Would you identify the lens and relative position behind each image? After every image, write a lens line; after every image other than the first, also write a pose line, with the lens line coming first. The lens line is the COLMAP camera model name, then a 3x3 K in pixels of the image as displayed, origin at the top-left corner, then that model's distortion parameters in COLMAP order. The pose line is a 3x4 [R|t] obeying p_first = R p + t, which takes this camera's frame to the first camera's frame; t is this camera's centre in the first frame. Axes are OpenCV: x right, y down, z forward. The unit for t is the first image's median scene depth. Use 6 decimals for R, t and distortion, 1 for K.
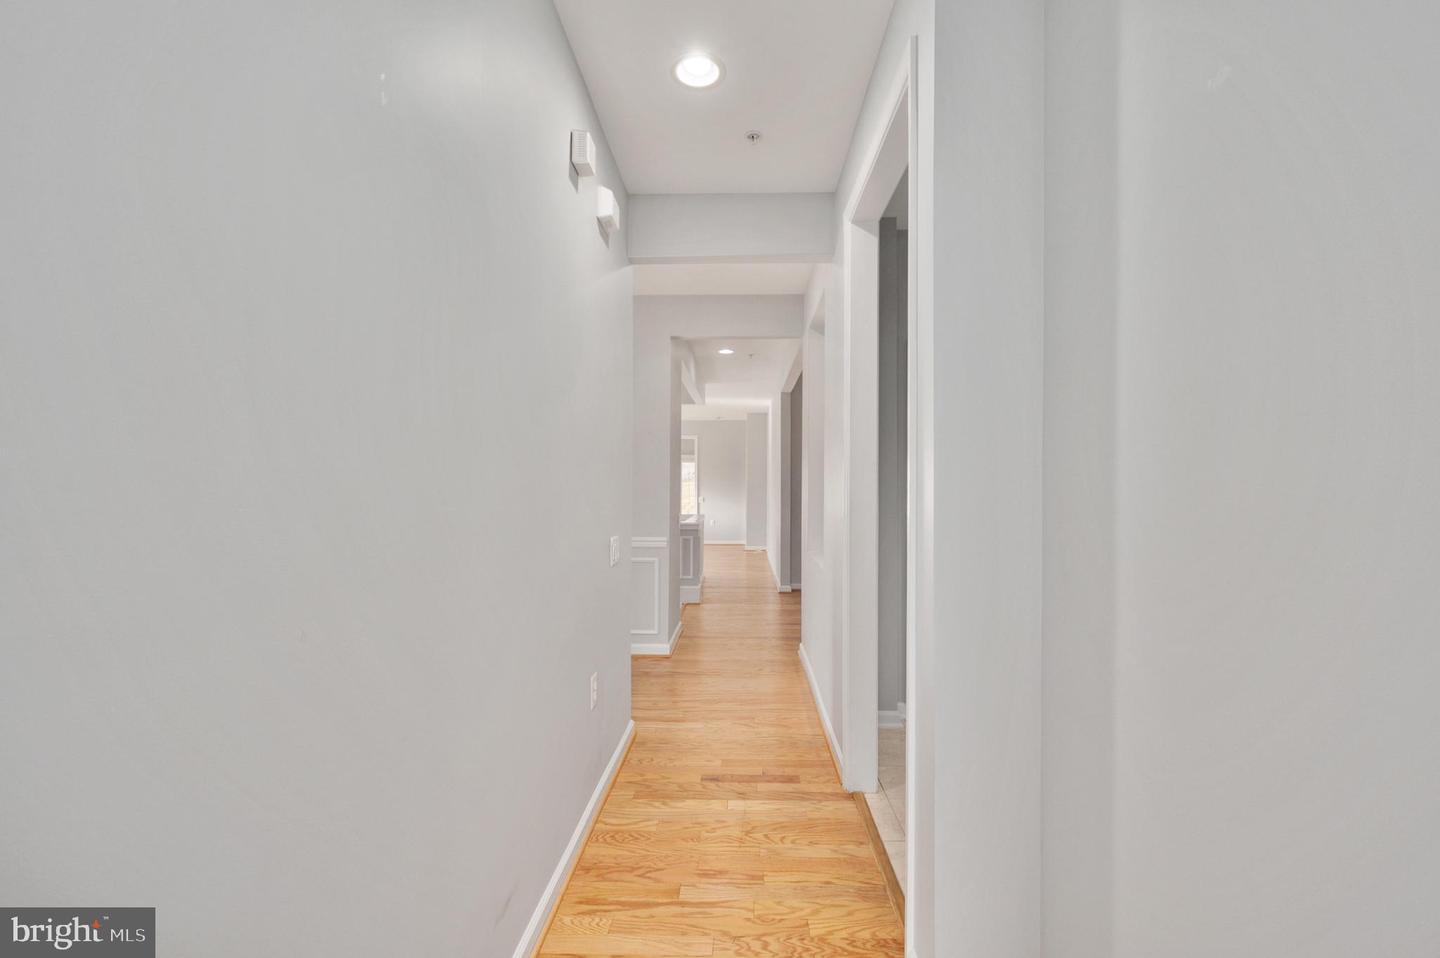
lens RADIAL K [[576.3, 0, 722.1], [0, 576.3, 480.0], [0, 0, 1]] dist [-0.002222, 0.000160]
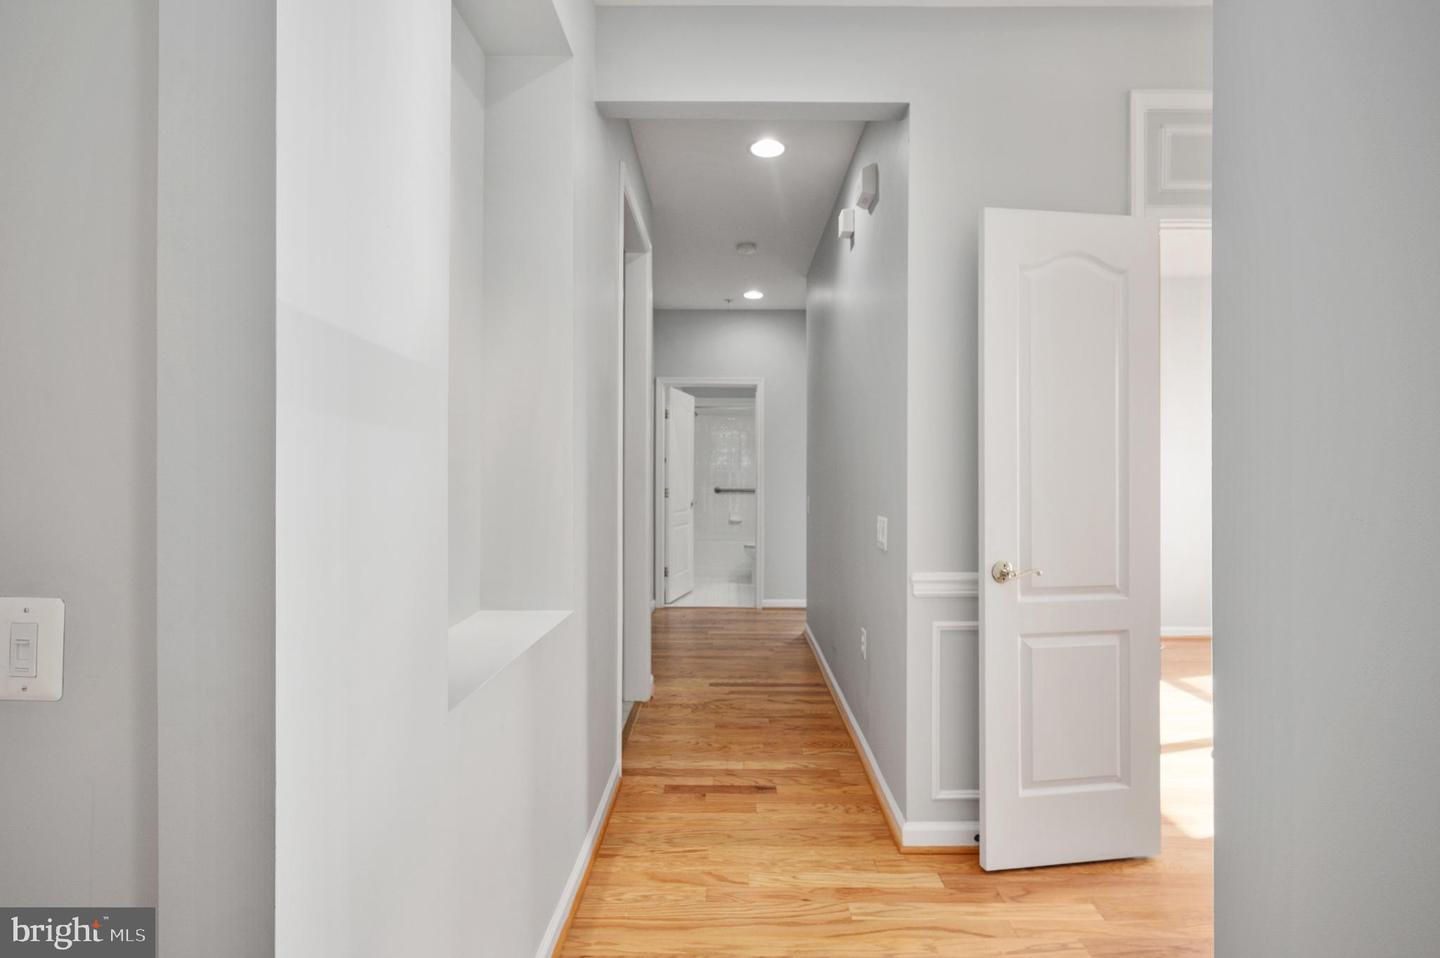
lens RADIAL K [[675.1, 0, 722.4], [0, 675.1, 478.5], [0, 0, 1]] dist [-0.005166, 0.000224]
pose [[-0.999640, -0.007819, -0.025674, 0.079027], [-0.007673, 0.999954, -0.005764, 0.053051], [0.025718, -0.005565, -0.999654, 2.119742]]
